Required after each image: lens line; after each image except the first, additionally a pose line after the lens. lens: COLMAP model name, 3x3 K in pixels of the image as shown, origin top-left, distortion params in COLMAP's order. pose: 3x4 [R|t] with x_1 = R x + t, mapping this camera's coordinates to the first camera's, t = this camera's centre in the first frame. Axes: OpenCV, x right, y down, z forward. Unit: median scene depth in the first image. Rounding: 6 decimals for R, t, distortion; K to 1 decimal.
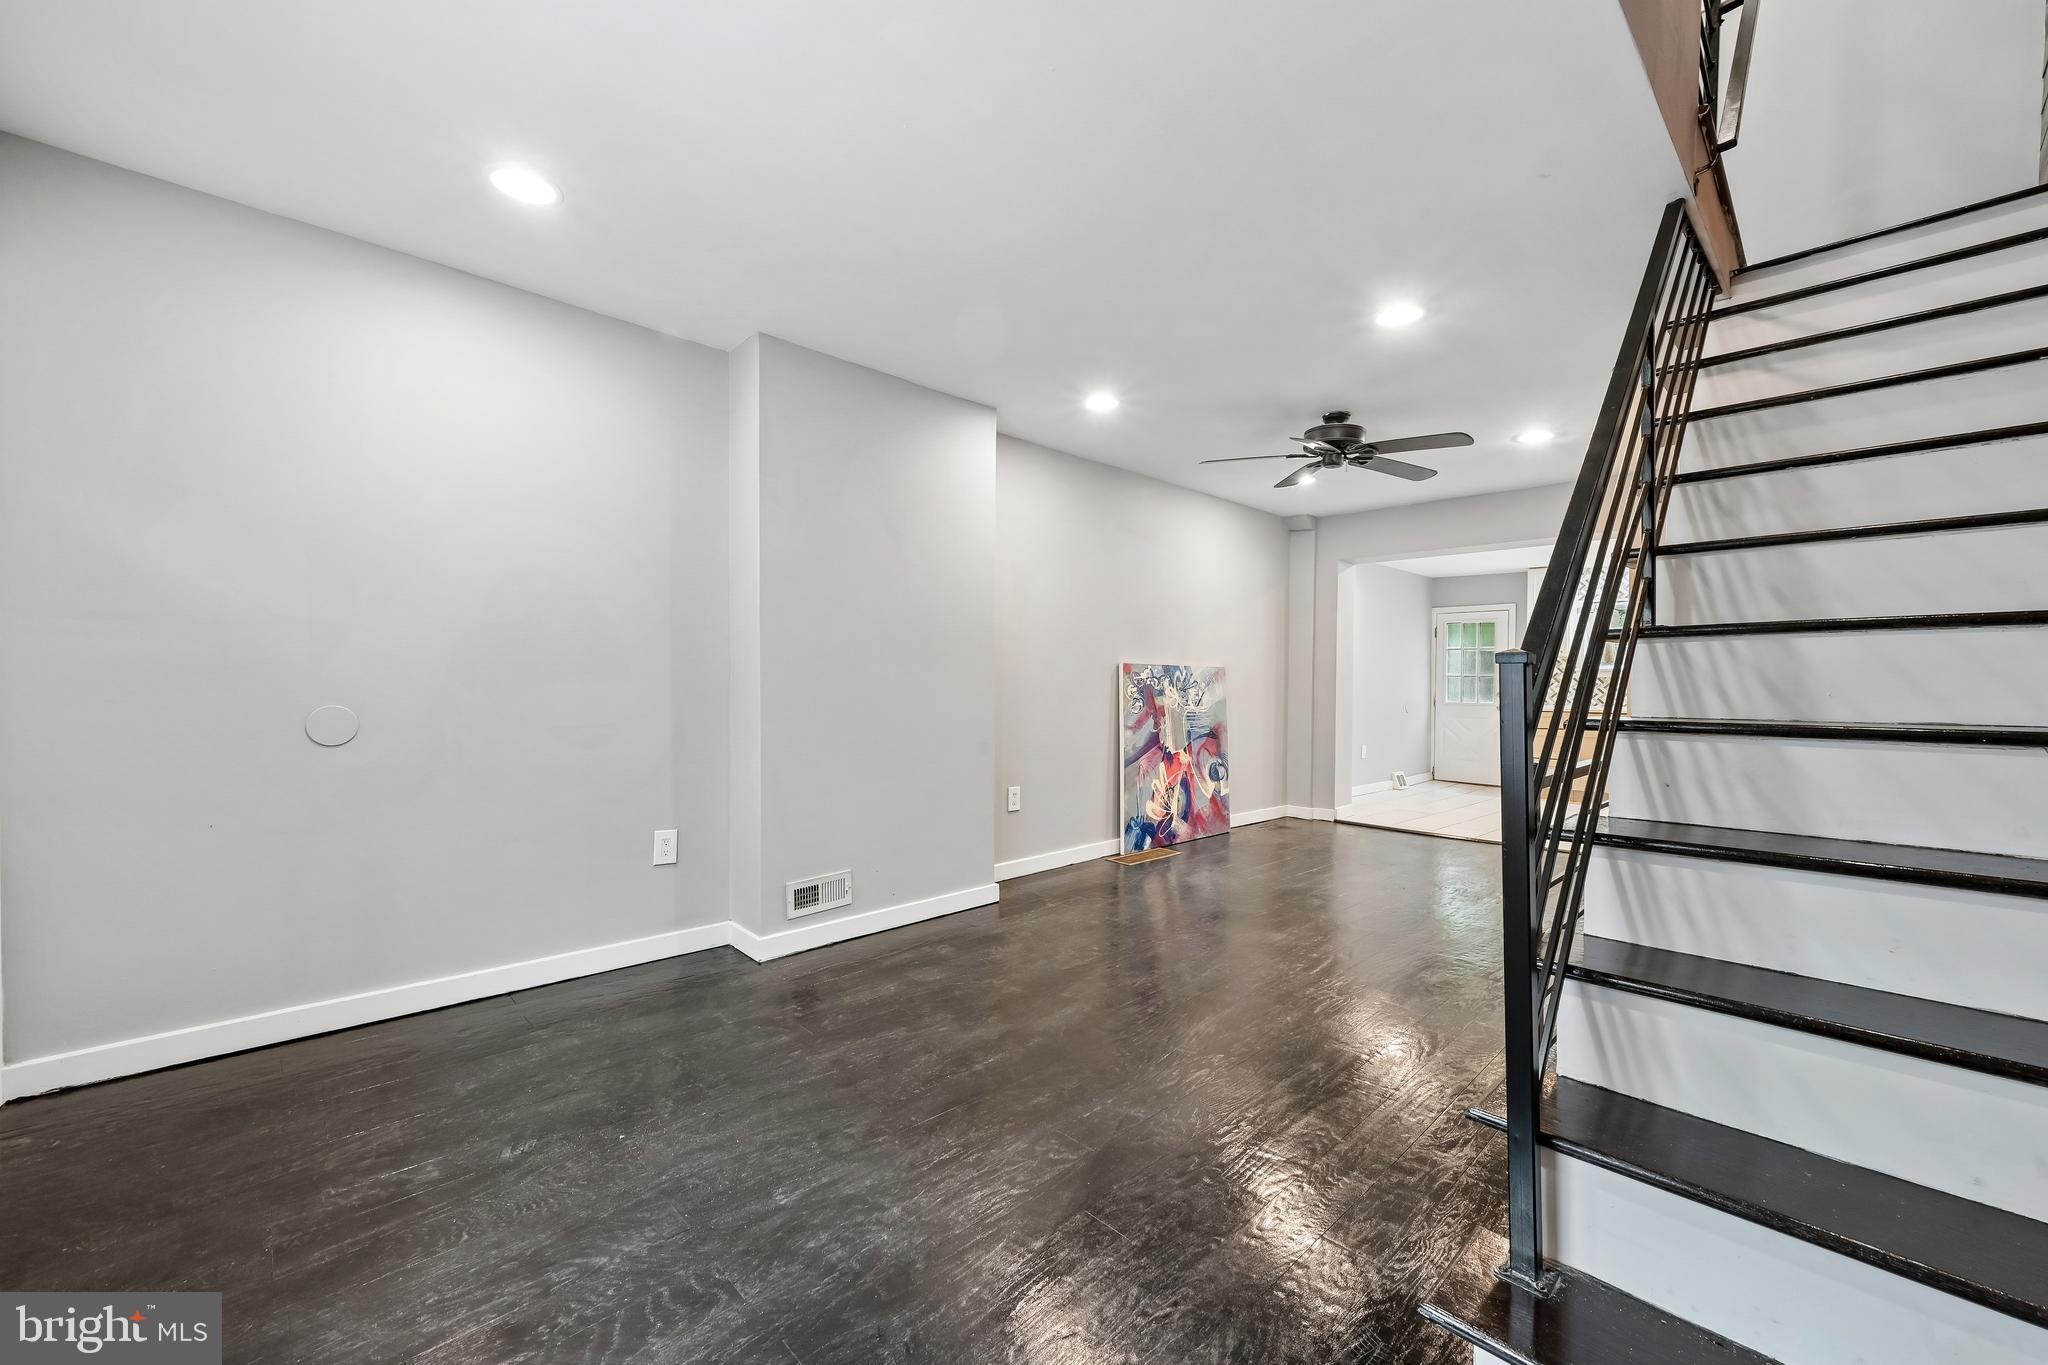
lens RADIAL K [[814.2, 0, 1030.5], [0, 814.2, 681.5], [0, 0, 1]] dist [0.001357, -0.000097]
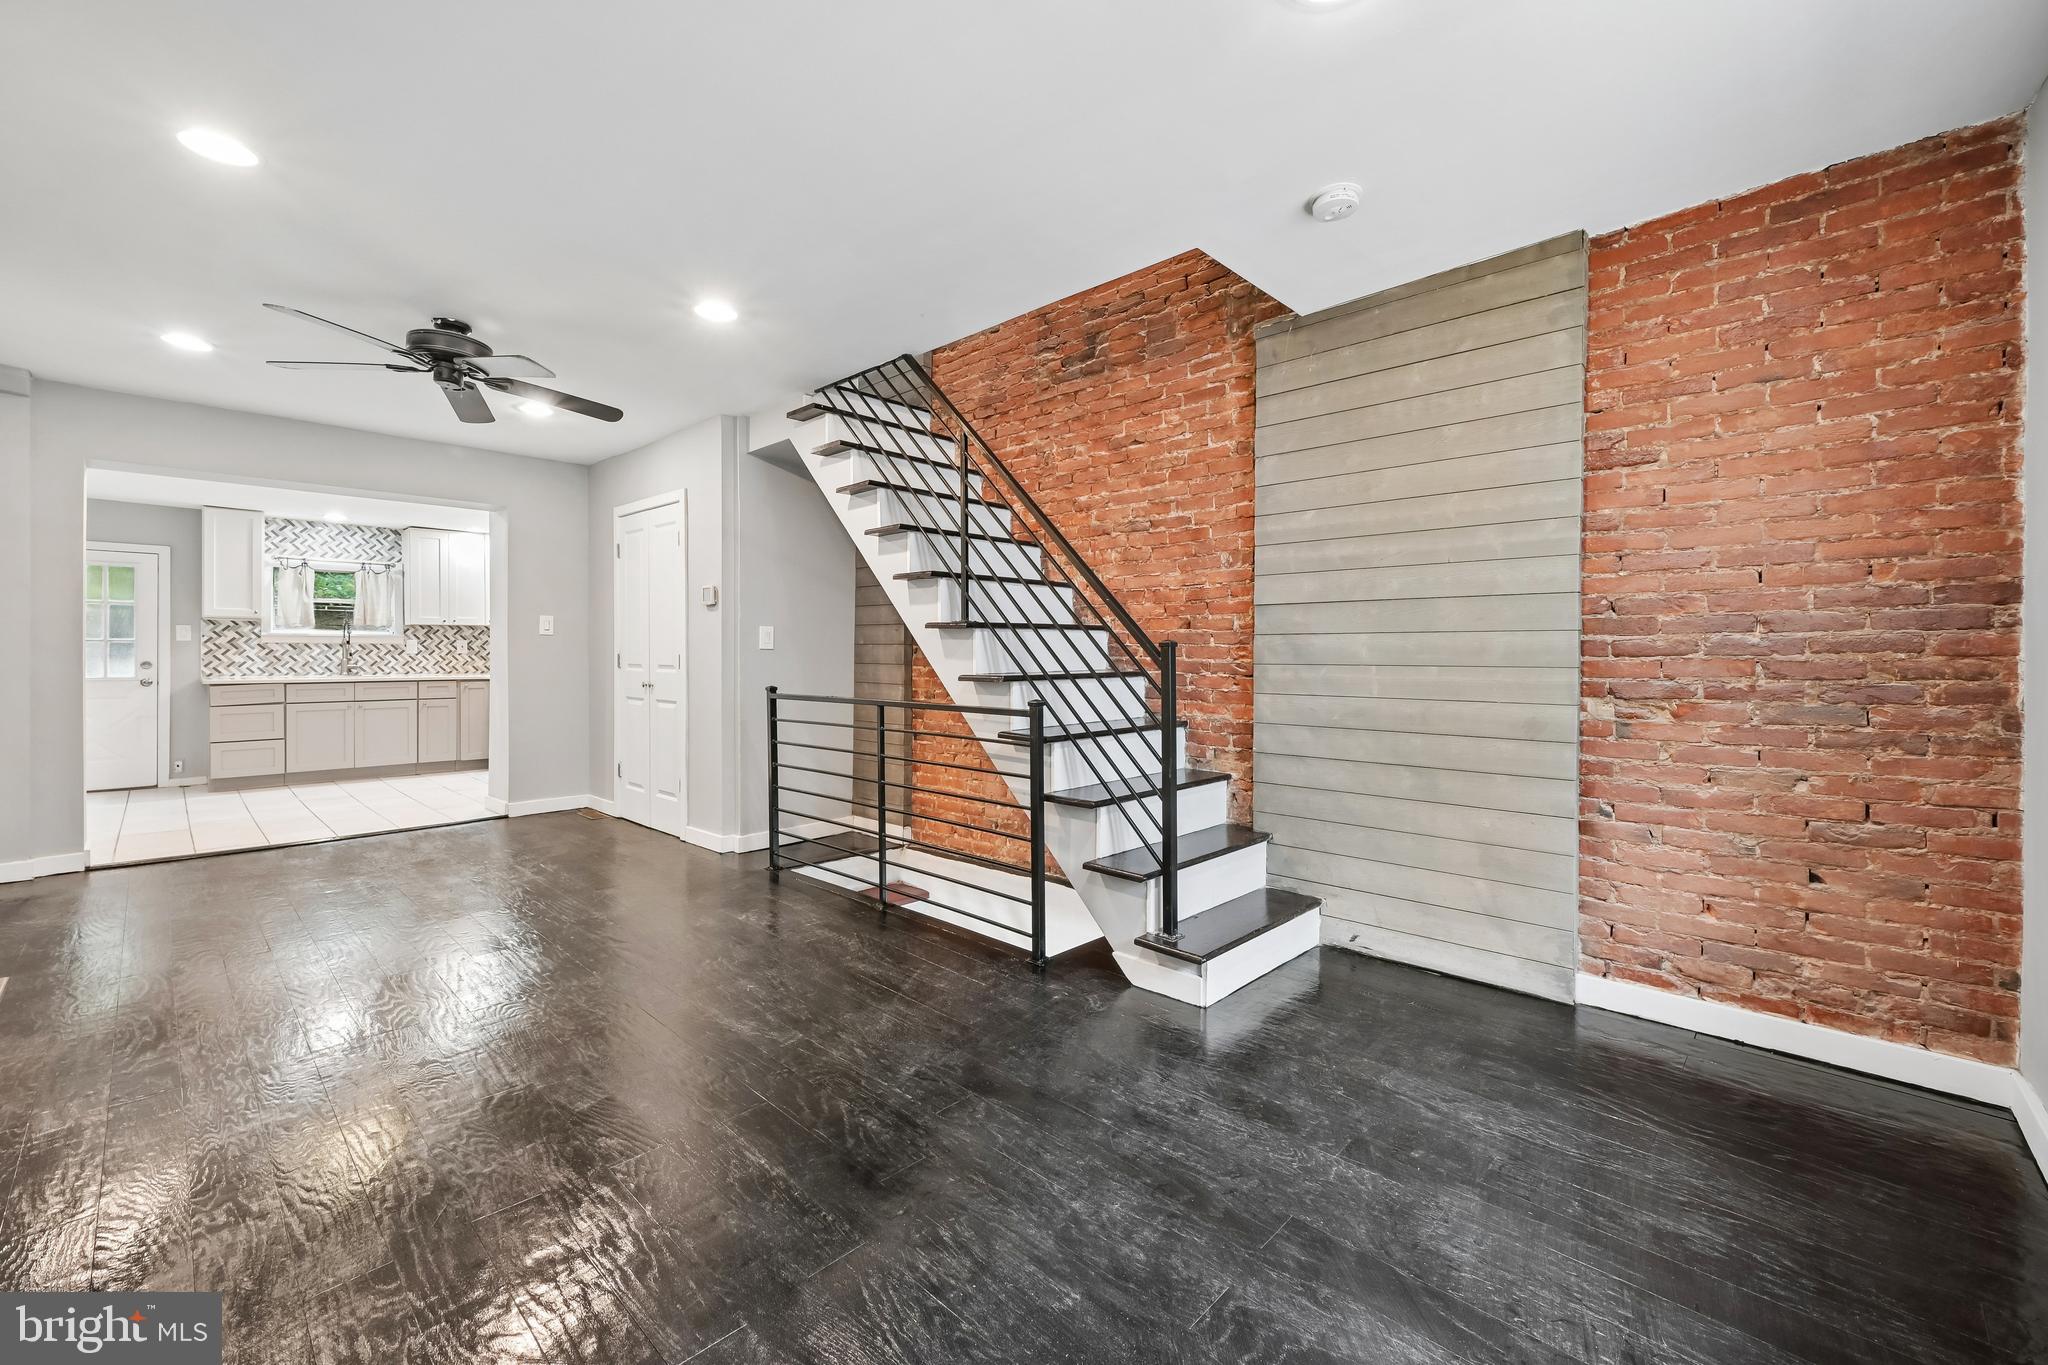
lens RADIAL K [[814.2, 0, 1010.8], [0, 814.2, 657.7], [0, 0, 1]] dist [0.001357, -0.000097]
pose [[-0.032228, -0.018932, 0.999301, -0.337576], [0.000717, 0.999820, 0.018965, -0.005304], [-0.999480, 0.001328, -0.032209, 0.347833]]
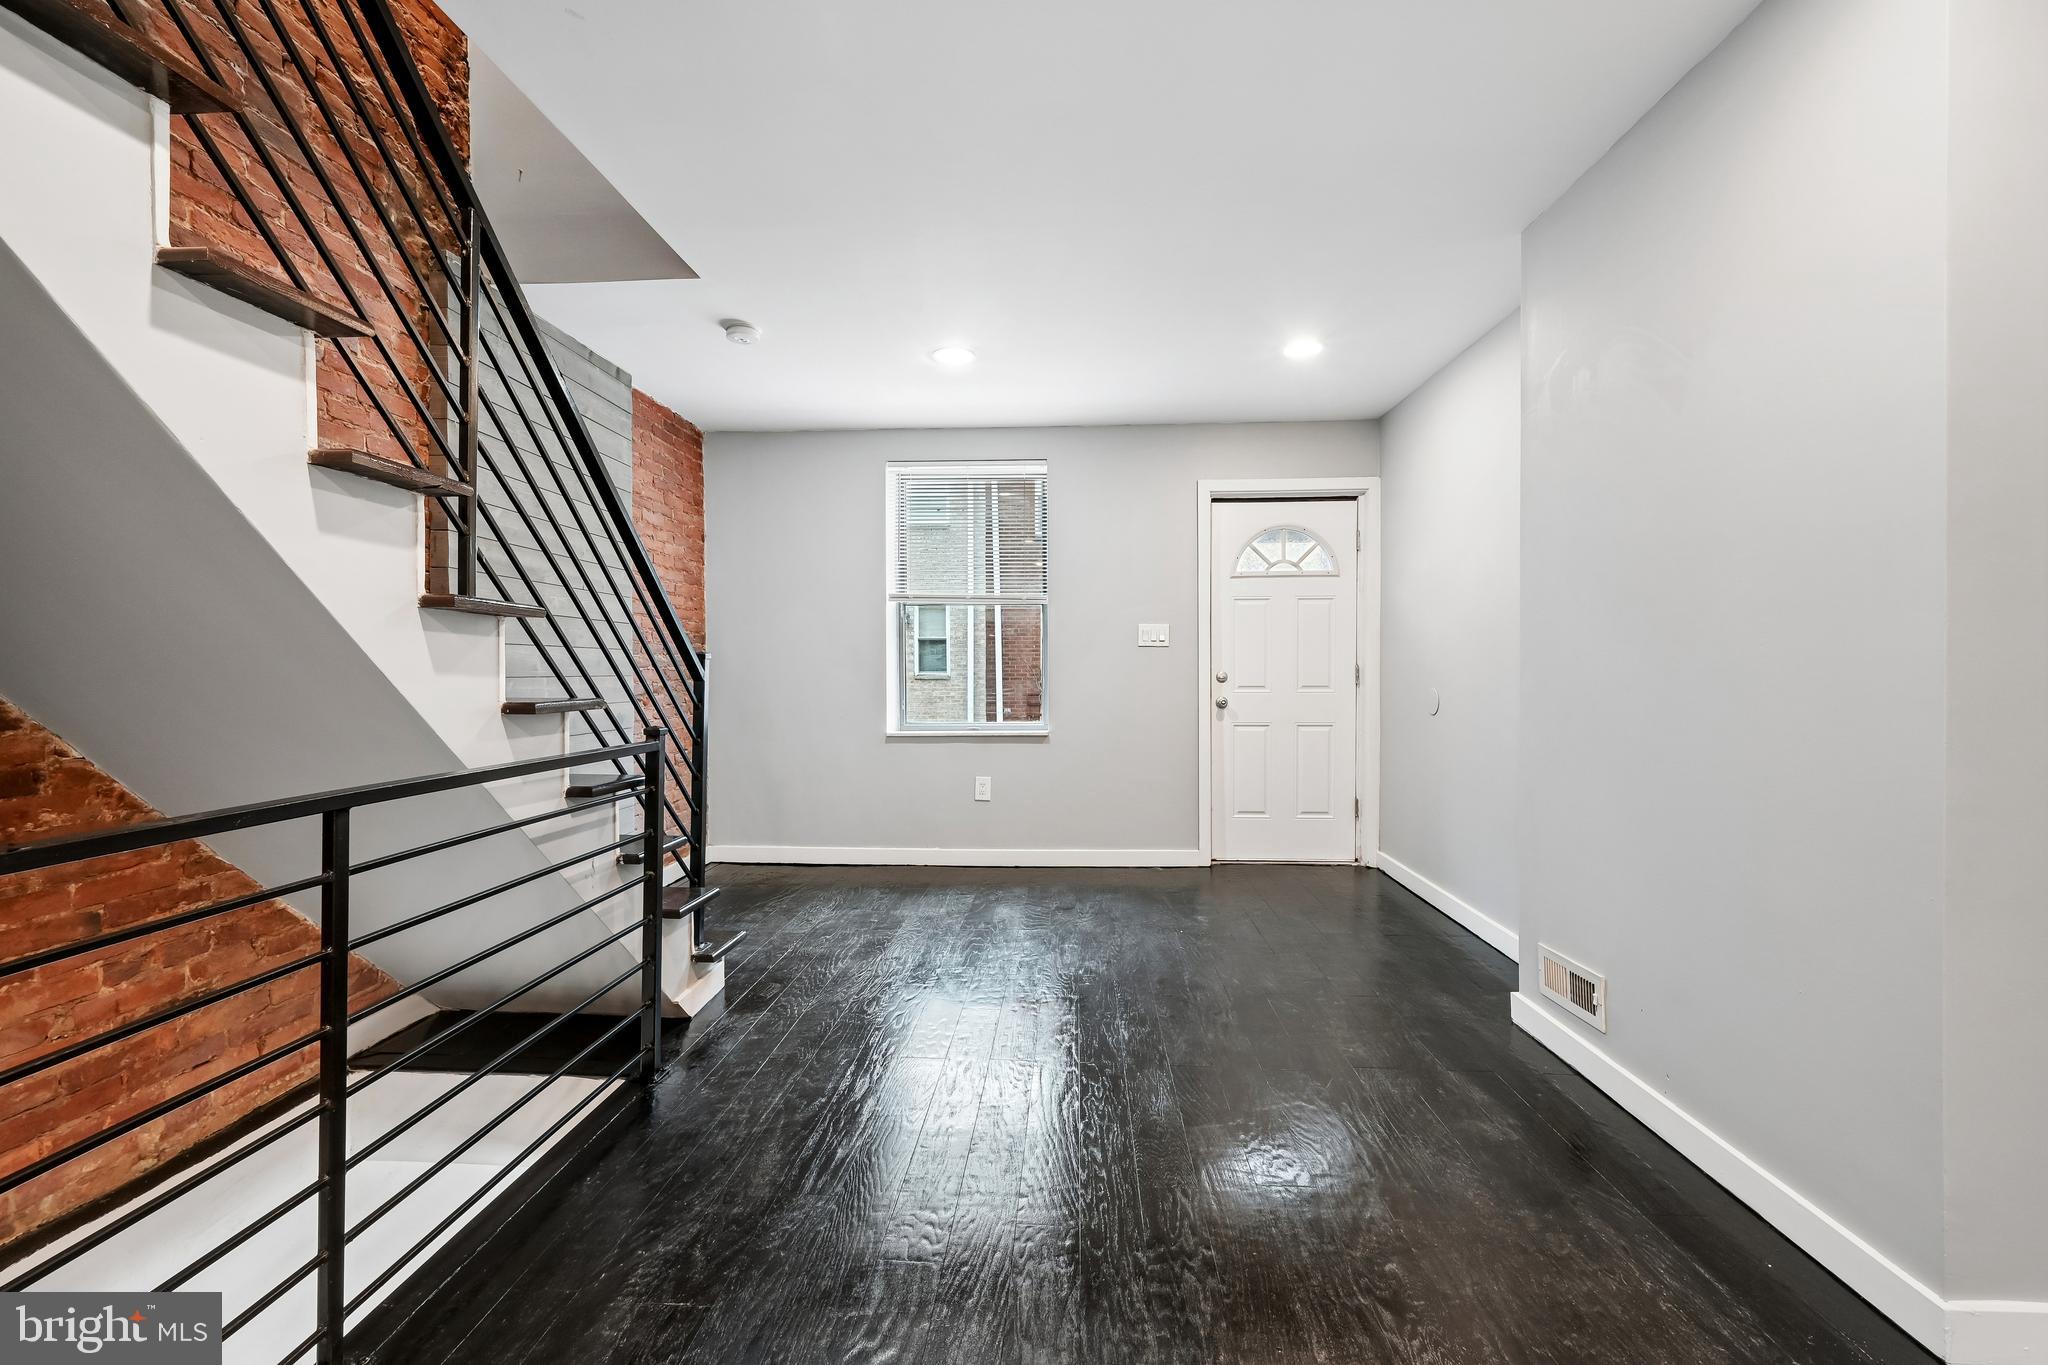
lens RADIAL K [[814.2, 0, 1022.6], [0, 814.2, 685.4], [0, 0, 1]] dist [0.001357, -0.000097]
pose [[-0.747454, 0.000522, -0.664313, 0.319464], [-0.011239, 0.999847, 0.013432, 0.004795], [0.664218, 0.017506, -0.747334, 0.728393]]
